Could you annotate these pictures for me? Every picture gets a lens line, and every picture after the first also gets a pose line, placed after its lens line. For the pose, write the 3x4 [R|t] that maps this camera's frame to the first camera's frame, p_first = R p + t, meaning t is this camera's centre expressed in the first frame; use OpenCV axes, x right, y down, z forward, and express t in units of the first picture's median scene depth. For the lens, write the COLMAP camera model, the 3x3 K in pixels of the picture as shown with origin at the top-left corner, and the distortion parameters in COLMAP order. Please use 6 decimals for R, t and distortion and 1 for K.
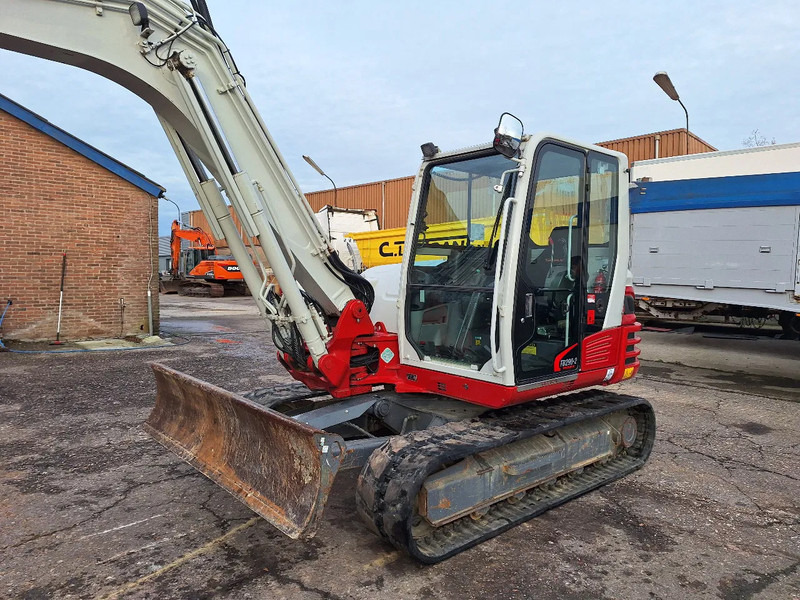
lens RADIAL K [[549.9, 0, 415.6], [0, 549.9, 291.7], [0, 0, 1]] dist [0.075430, -0.080483]
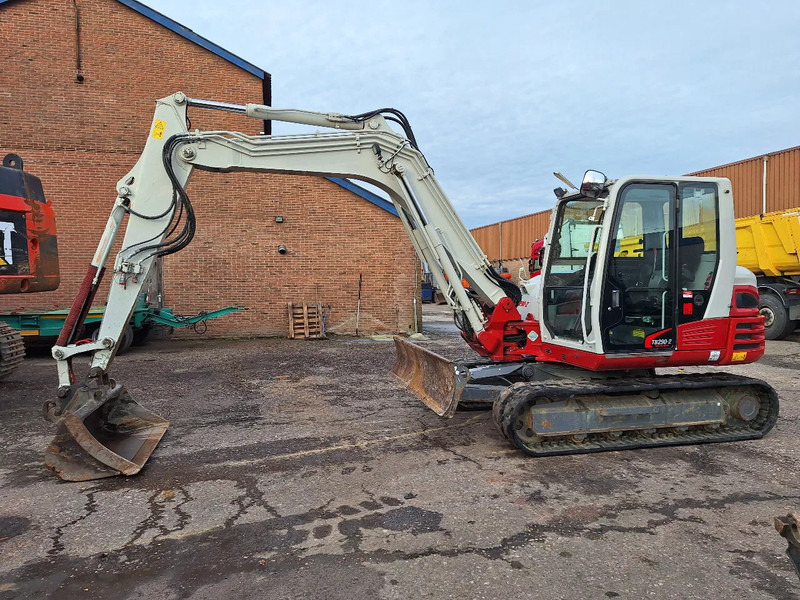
lens RADIAL K [[547.9, 0, 413.1], [0, 547.9, 299.6], [0, 0, 1]] dist [0.136374, -0.192558]
pose [[0.885922, -0.009920, -0.463728, 0.383672], [0.006877, 0.999942, -0.008254, 0.033201], [0.463783, 0.004123, 0.885939, -0.487217]]
